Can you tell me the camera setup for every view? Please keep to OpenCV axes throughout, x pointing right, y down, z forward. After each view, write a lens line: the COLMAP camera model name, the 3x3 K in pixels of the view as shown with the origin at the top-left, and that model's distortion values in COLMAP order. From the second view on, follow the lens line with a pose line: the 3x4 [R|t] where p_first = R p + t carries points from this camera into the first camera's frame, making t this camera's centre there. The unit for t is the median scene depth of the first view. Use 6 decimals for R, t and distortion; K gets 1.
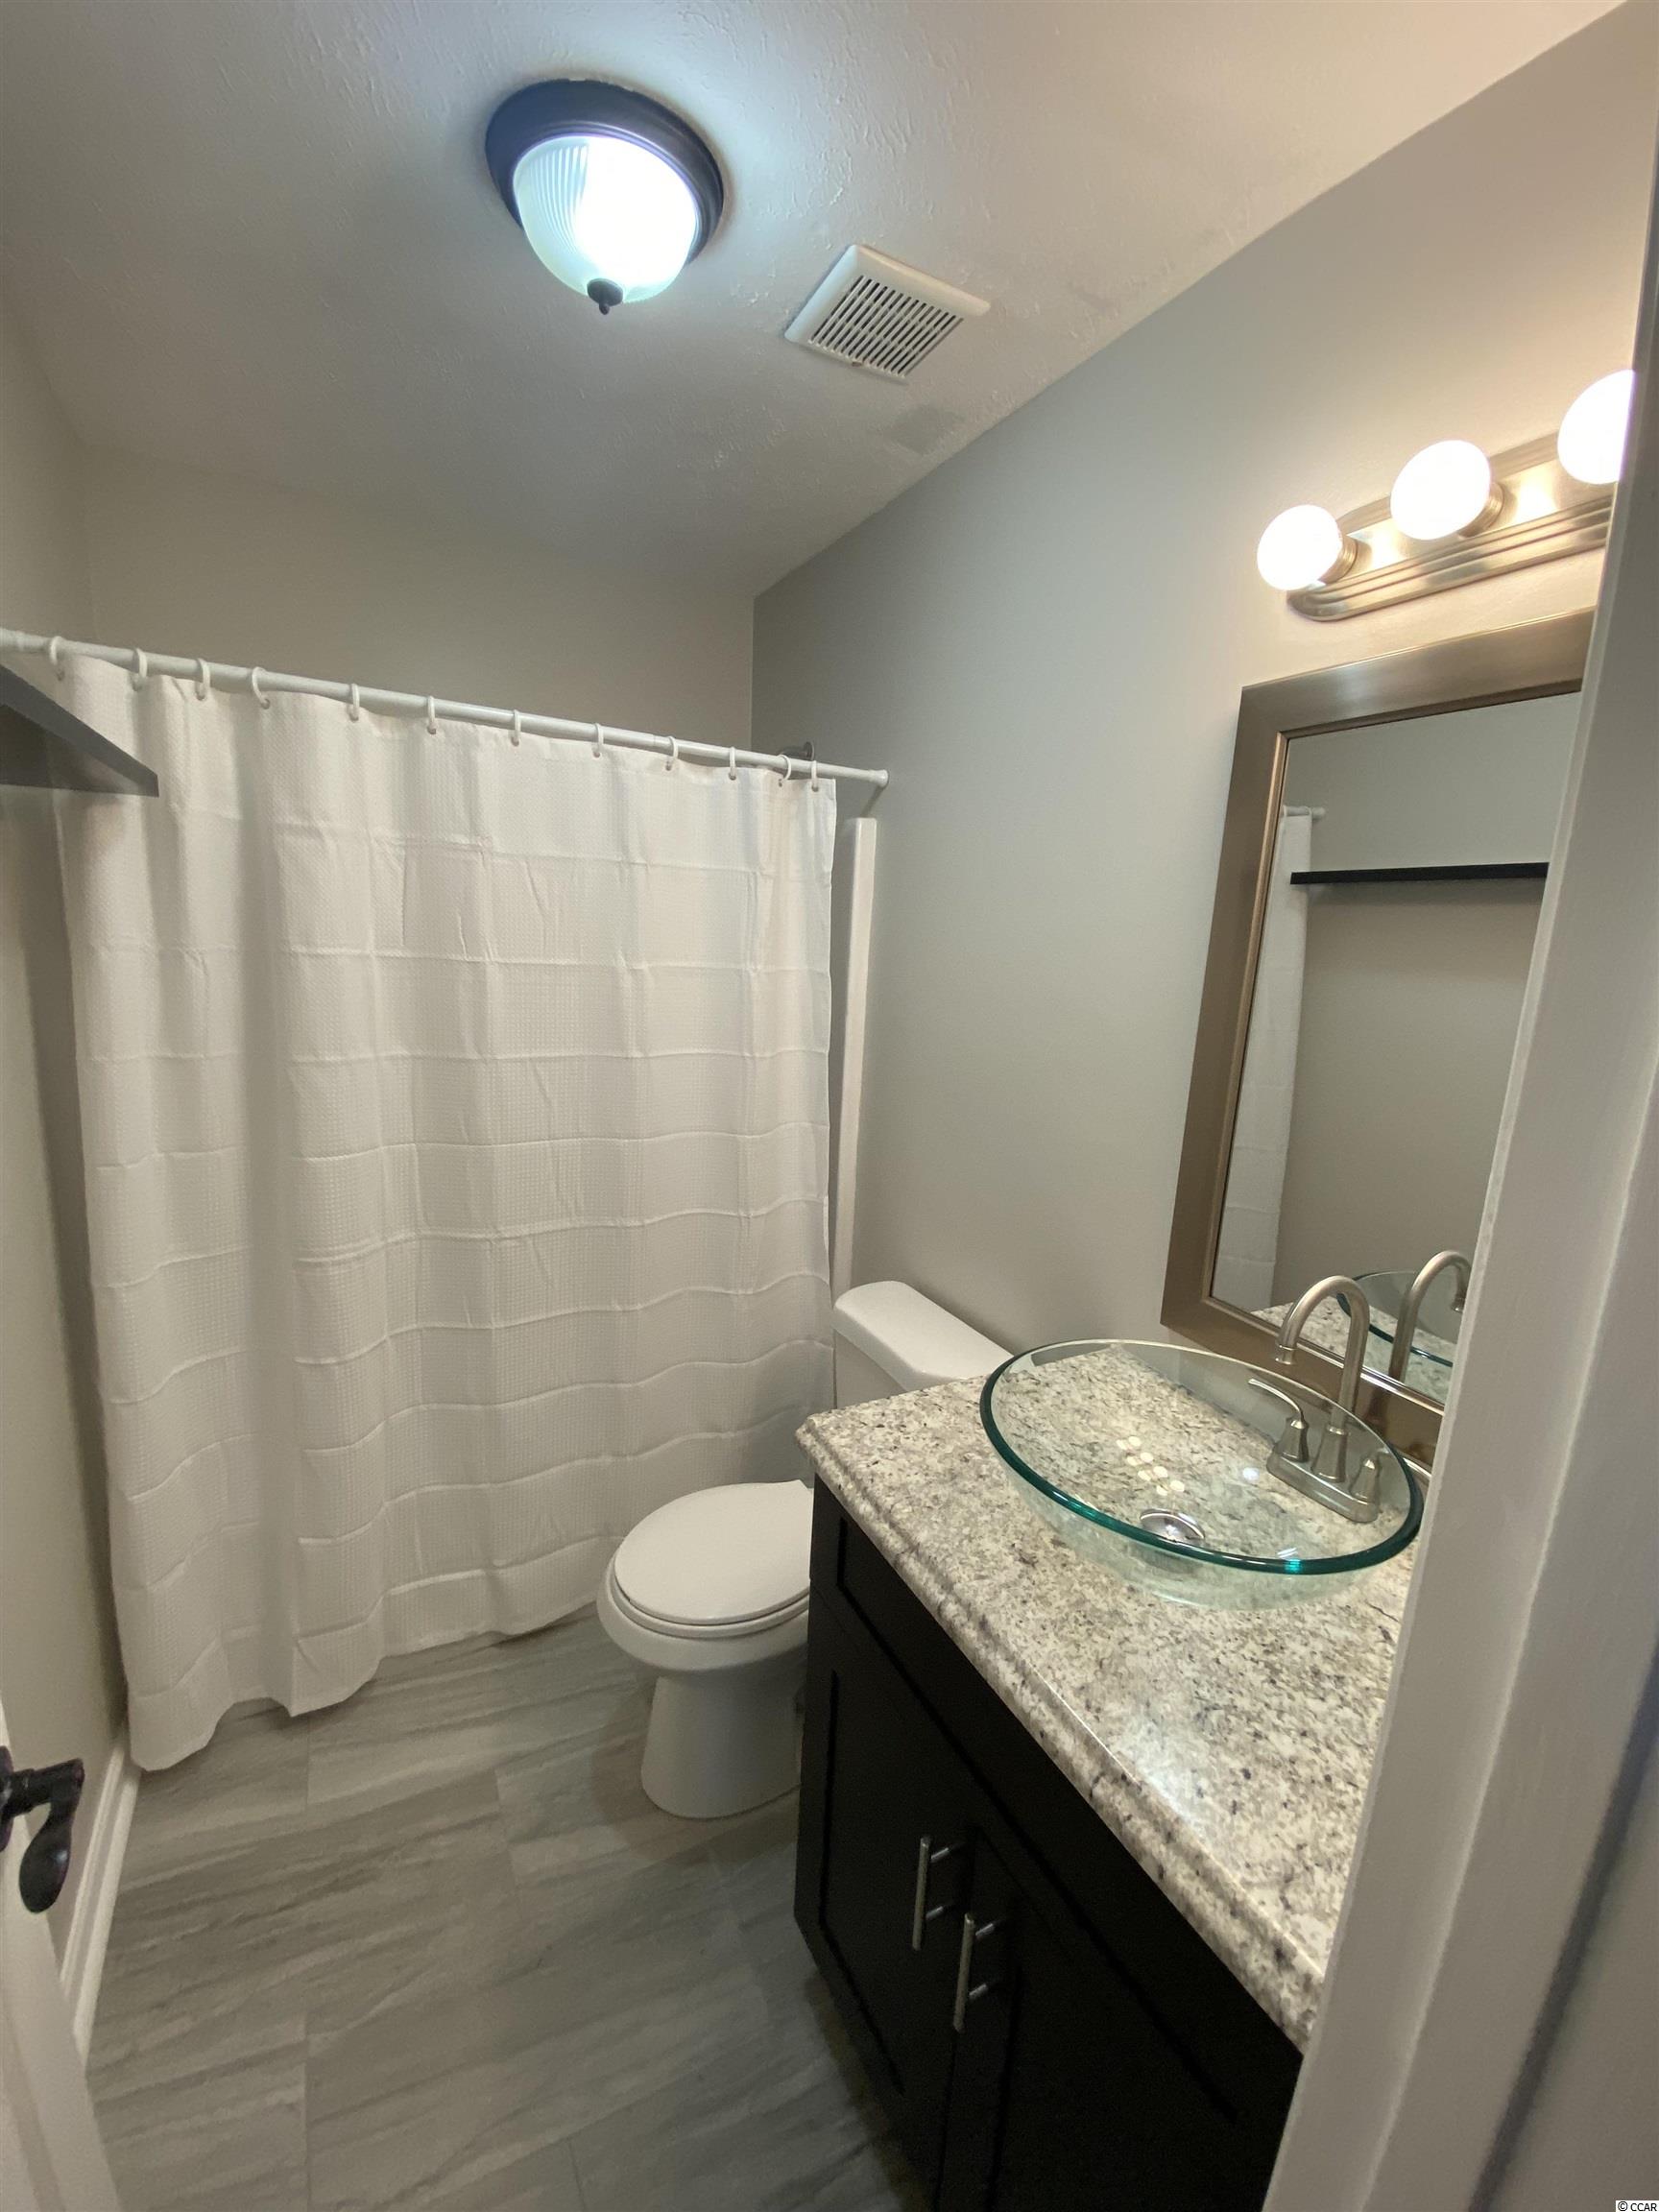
lens RADIAL K [[885.0, 0, 829.5], [0, 885.0, 1106.0], [0, 0, 1]] dist [0.026376, 0.000082]
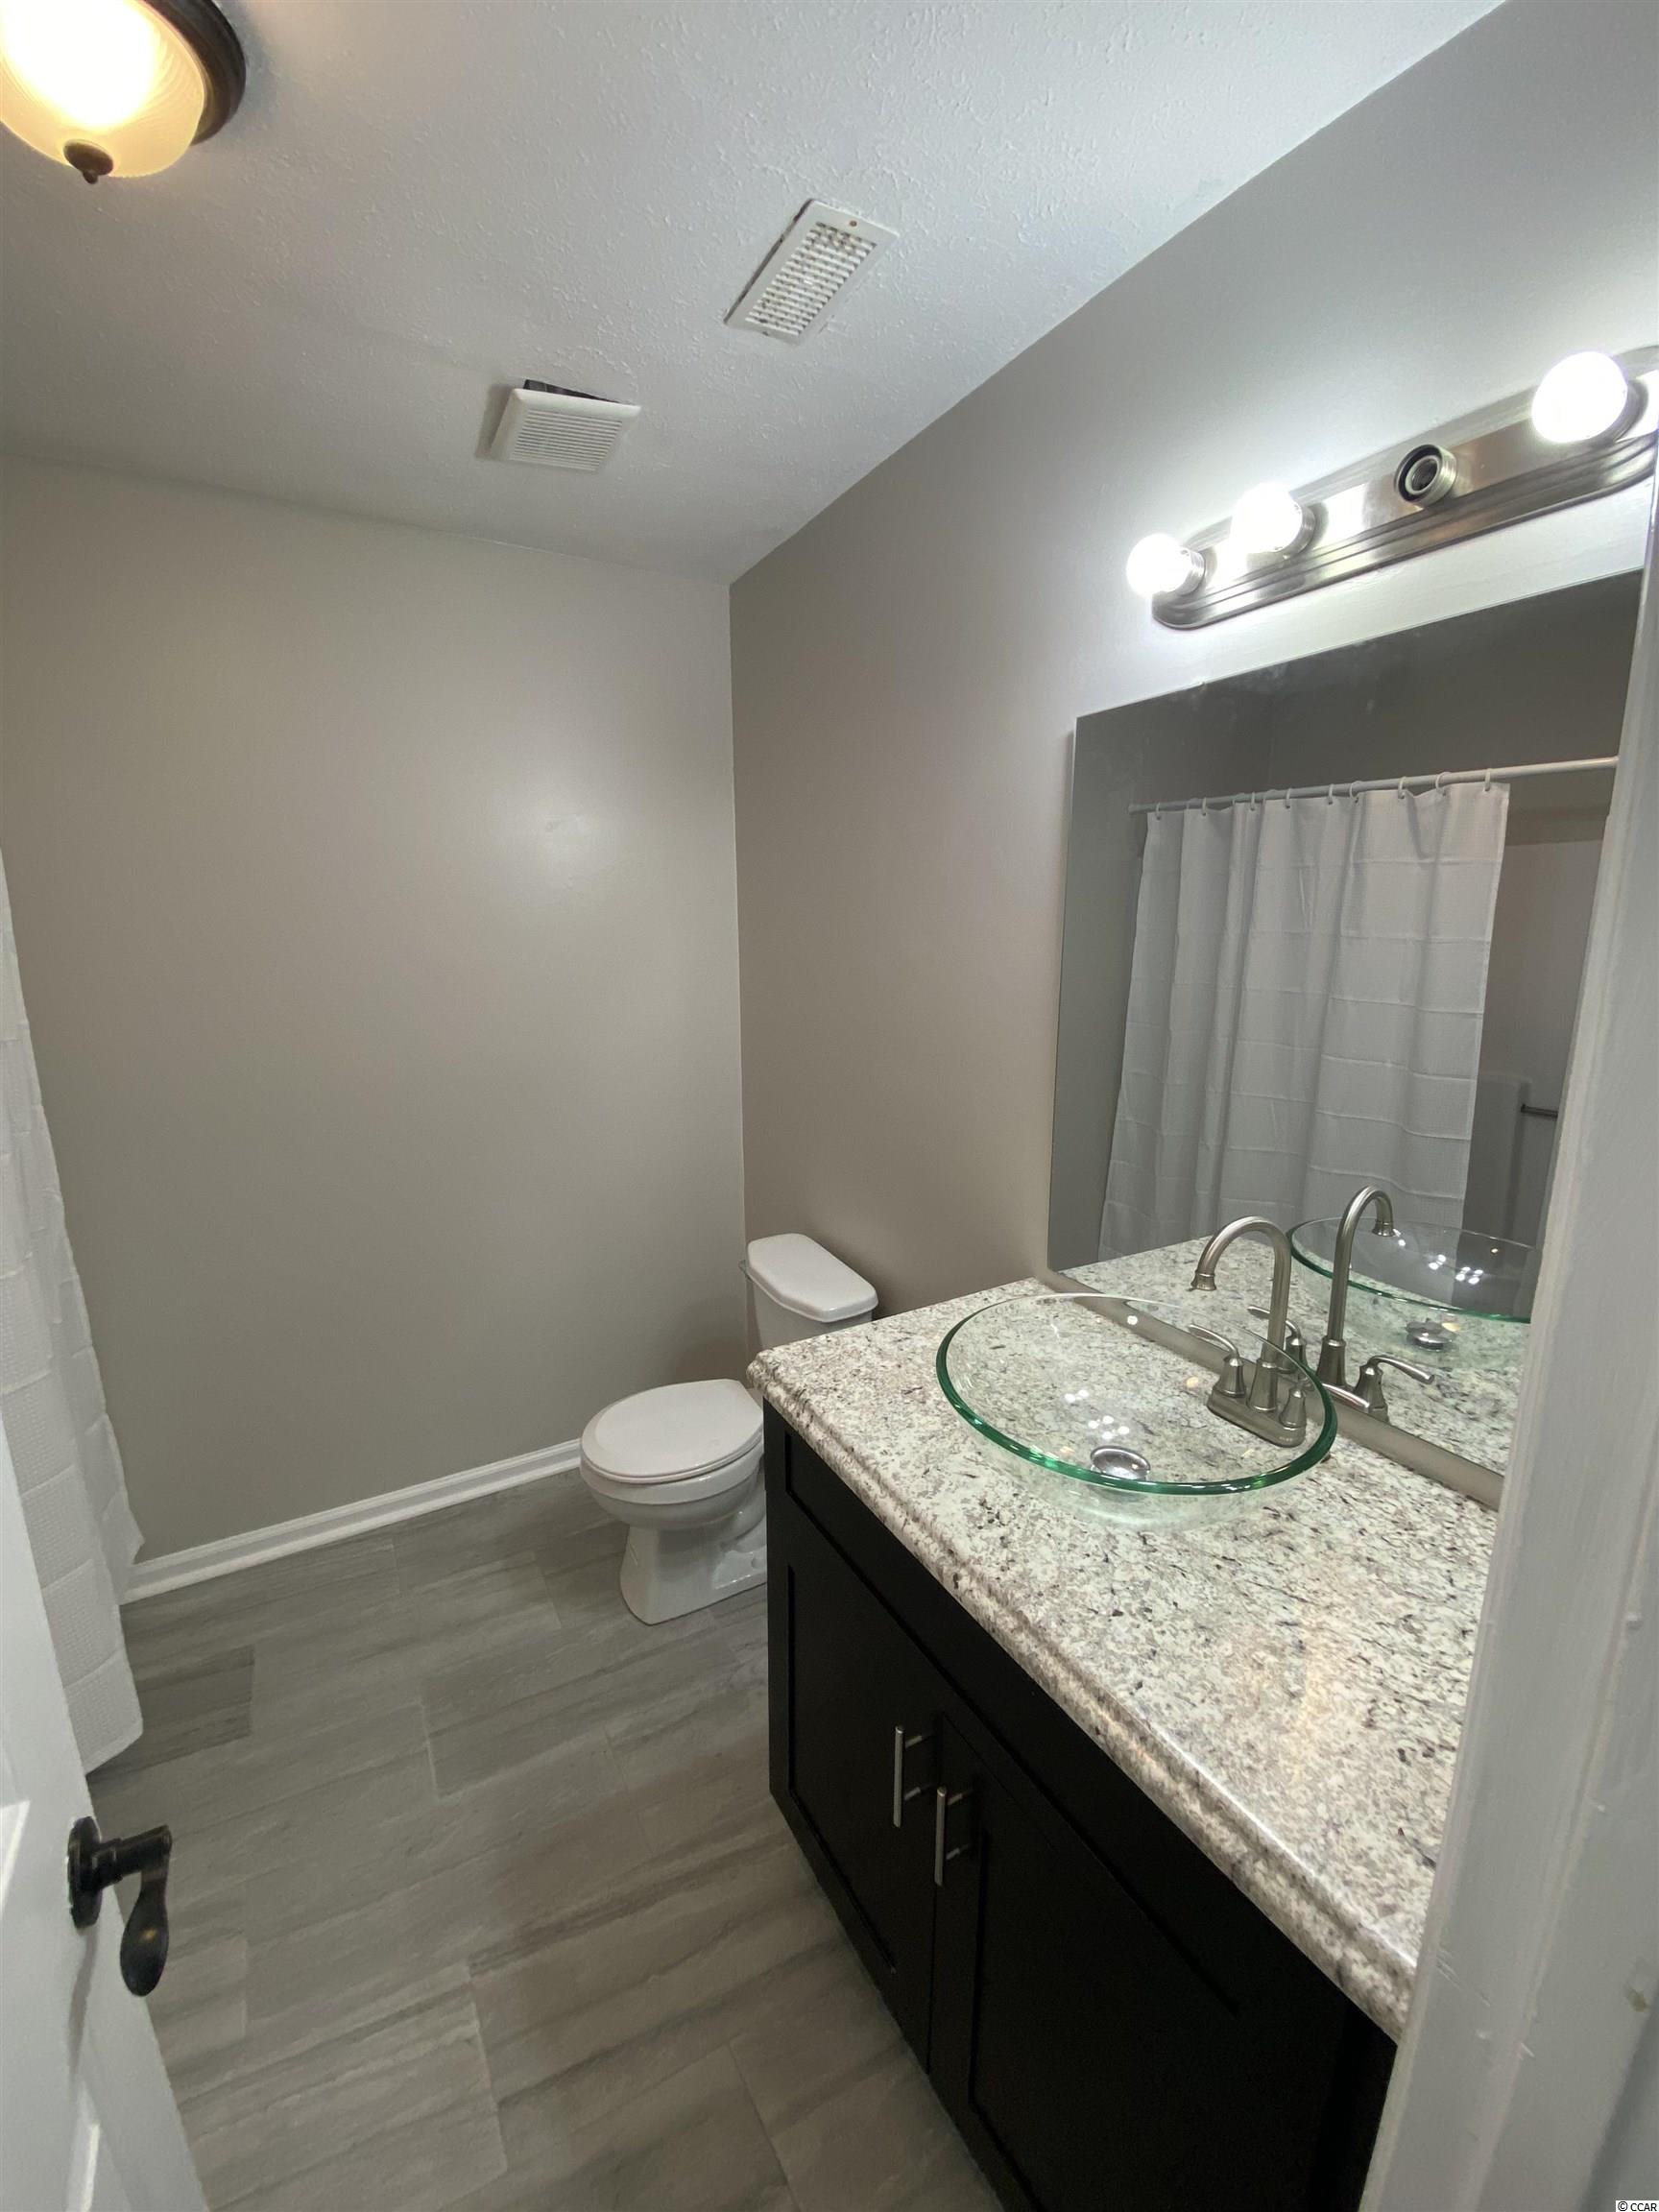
lens RADIAL K [[895.6, 0, 826.6], [0, 895.6, 1144.8], [0, 0, 1]] dist [-0.000465, -0.000088]
pose [[0.998434, -0.055914, -0.001710, 0.074928], [0.055938, 0.997674, 0.038953, 0.033408], [-0.000472, -0.038987, 0.999240, -0.139609]]
